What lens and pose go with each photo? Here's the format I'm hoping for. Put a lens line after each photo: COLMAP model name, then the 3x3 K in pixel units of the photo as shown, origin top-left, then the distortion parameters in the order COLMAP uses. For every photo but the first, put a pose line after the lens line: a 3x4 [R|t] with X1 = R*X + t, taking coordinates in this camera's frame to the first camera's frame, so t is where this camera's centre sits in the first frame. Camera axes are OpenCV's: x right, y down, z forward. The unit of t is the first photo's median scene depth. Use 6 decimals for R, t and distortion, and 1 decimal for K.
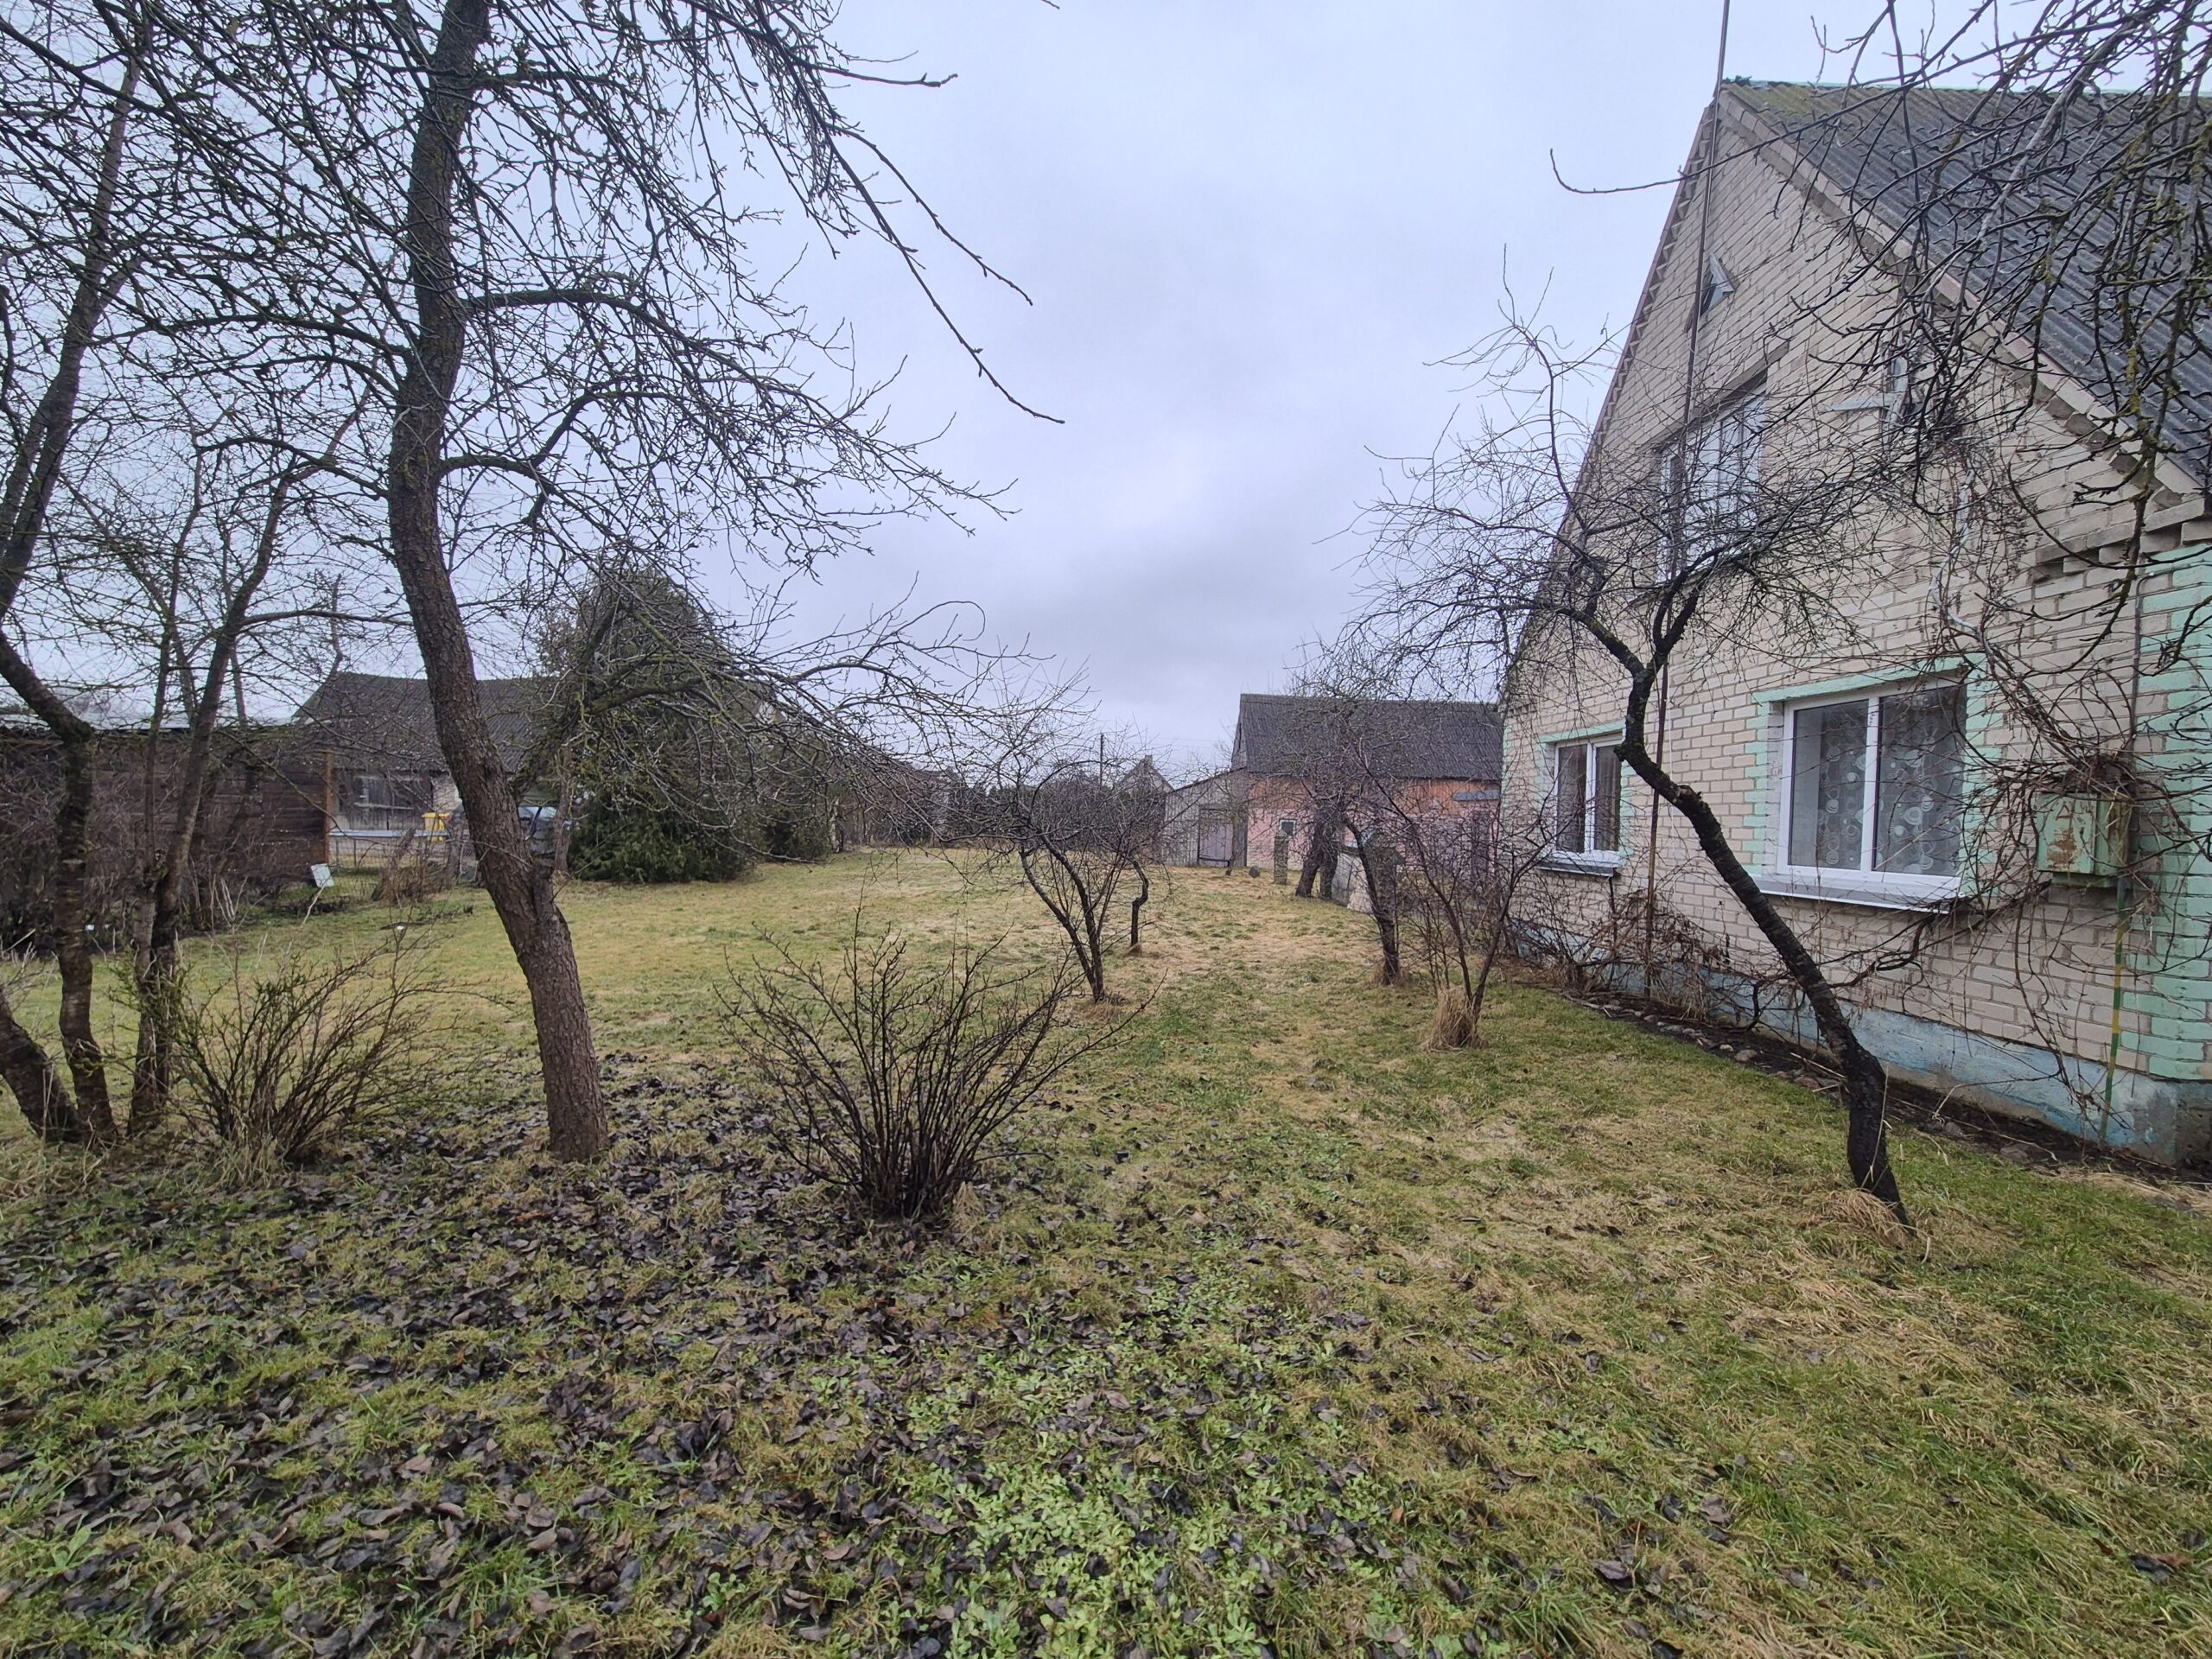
lens RADIAL K [[907.2, 0, 1084.8], [0, 907.2, 839.6], [0, 0, 1]] dist [-0.004006, 0.002450]
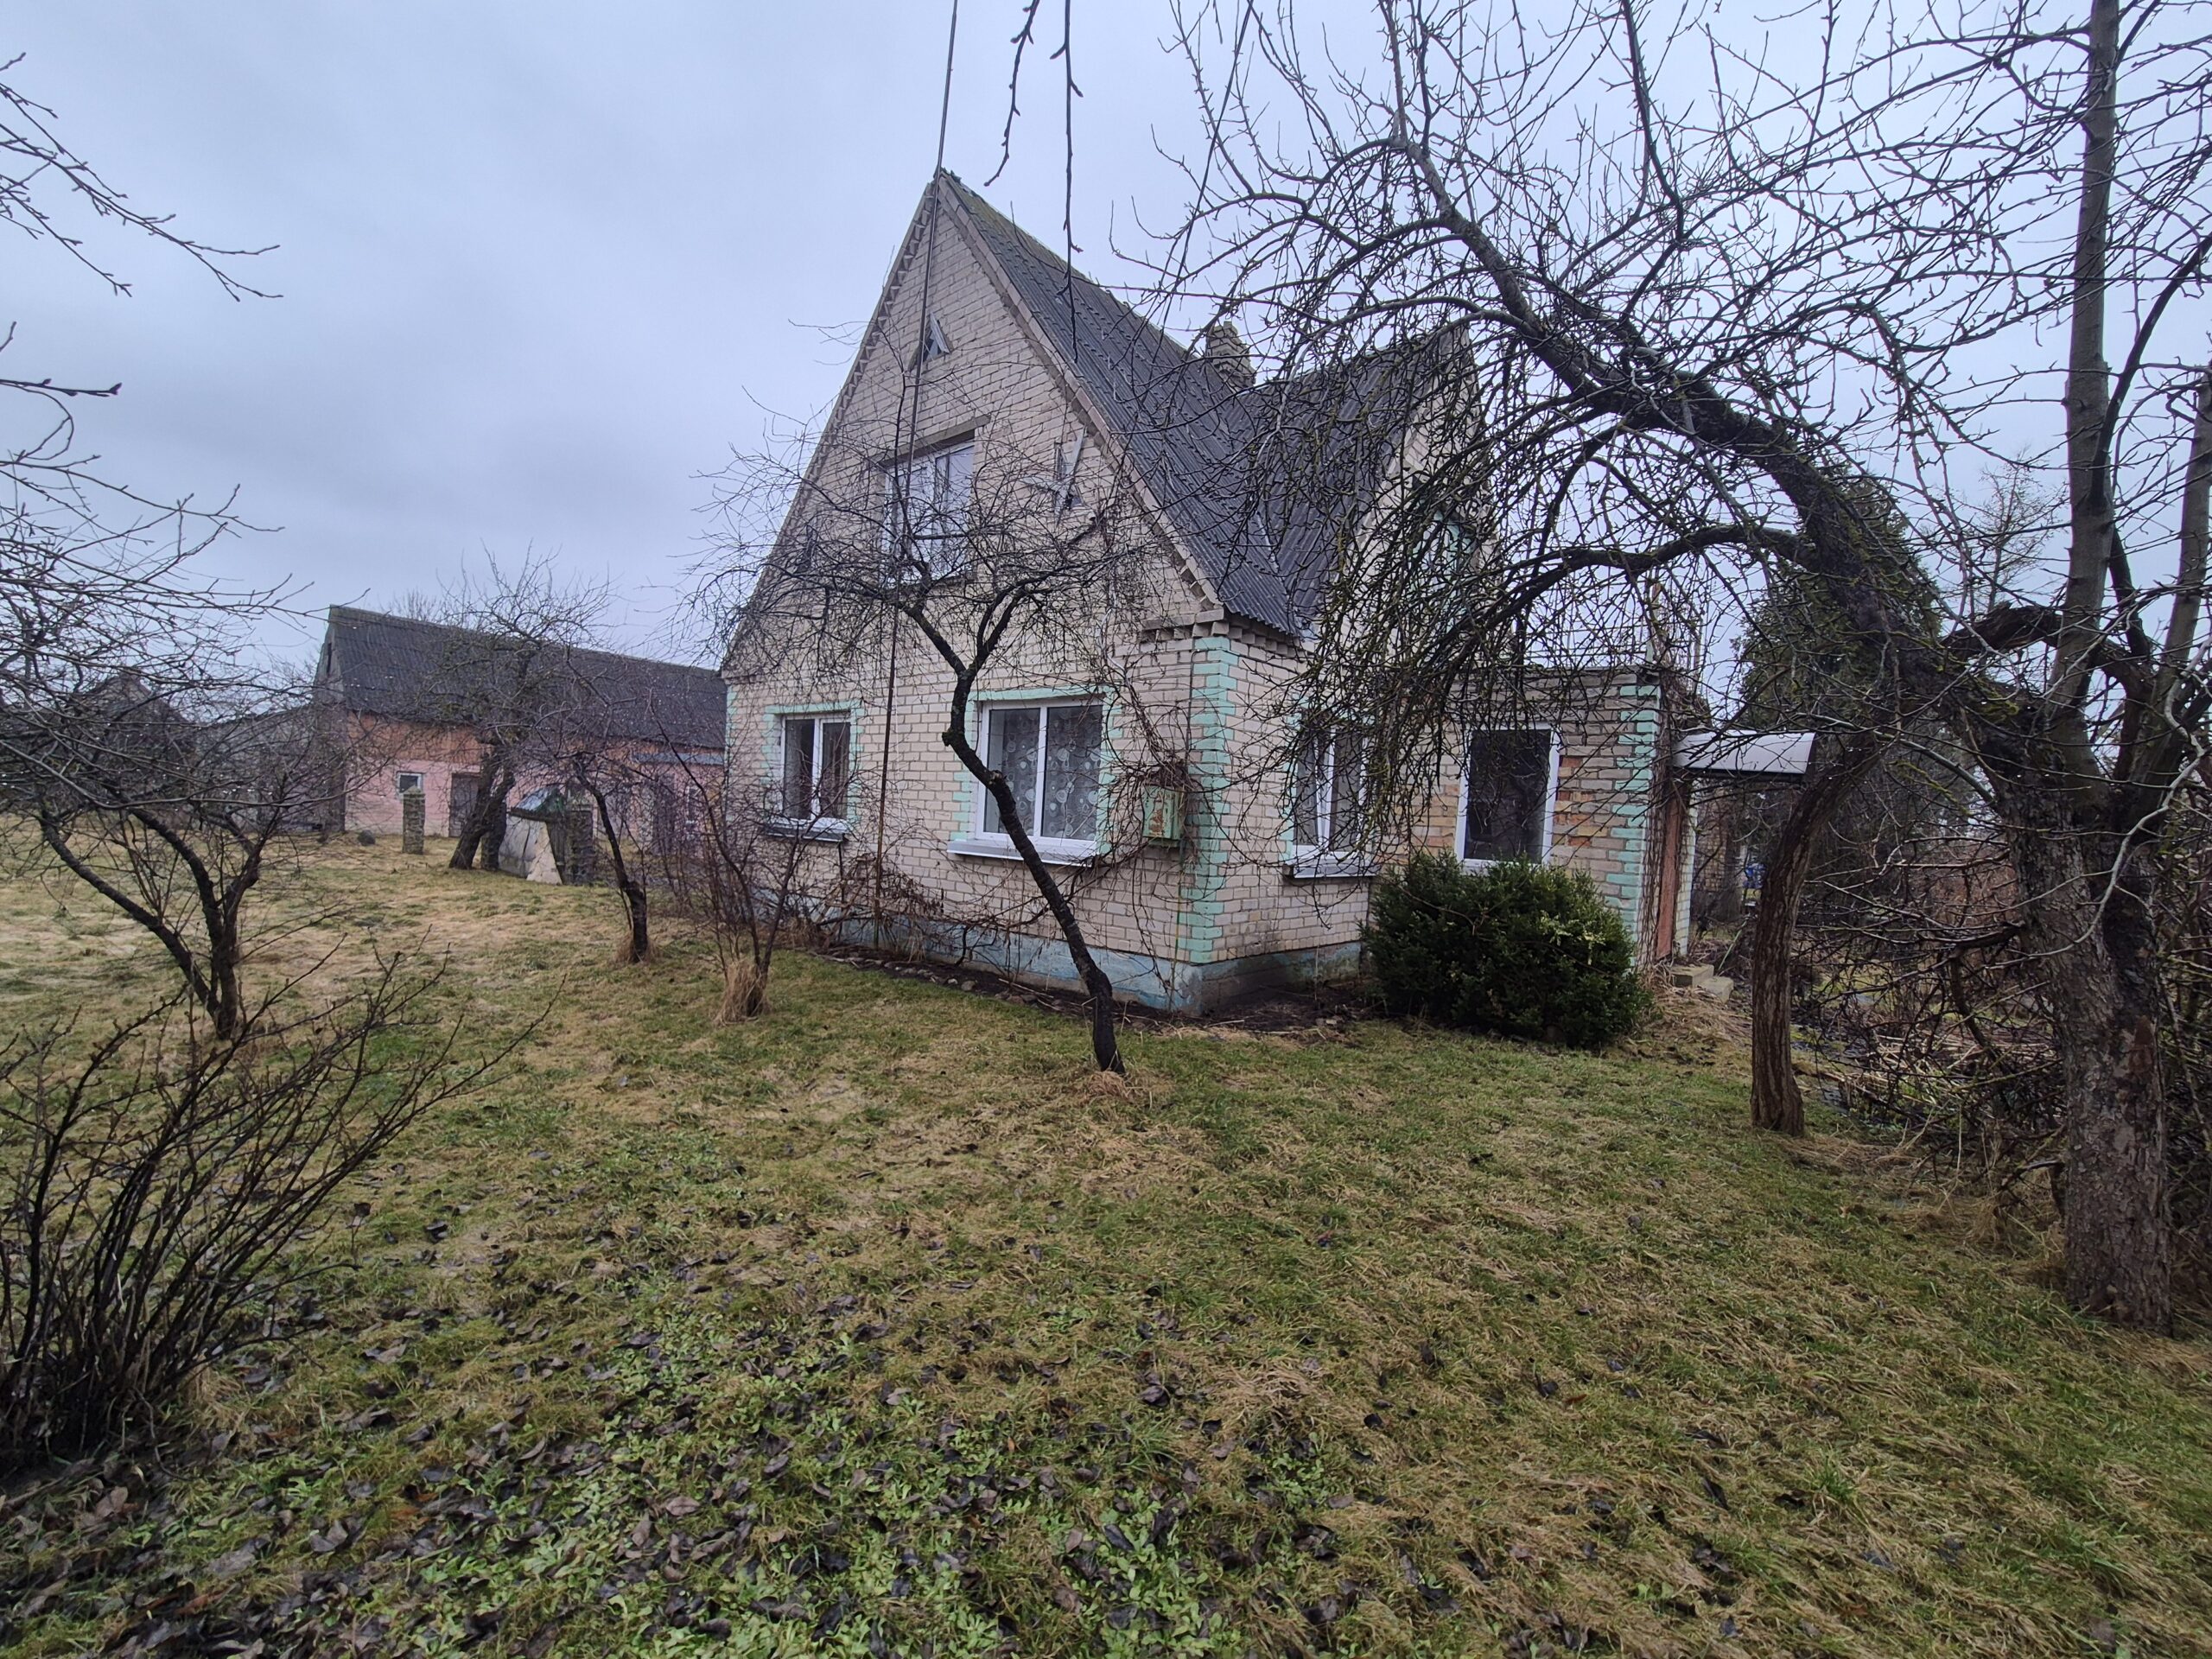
lens RADIAL K [[907.2, 0, 1118.9], [0, 907.2, 840.0], [0, 0, 1]] dist [-0.004006, 0.002450]
pose [[0.630705, -0.012008, 0.775930, -0.152206], [-0.019222, 0.999332, 0.031089, -0.006089], [-0.775785, -0.034523, 0.630052, 0.089678]]
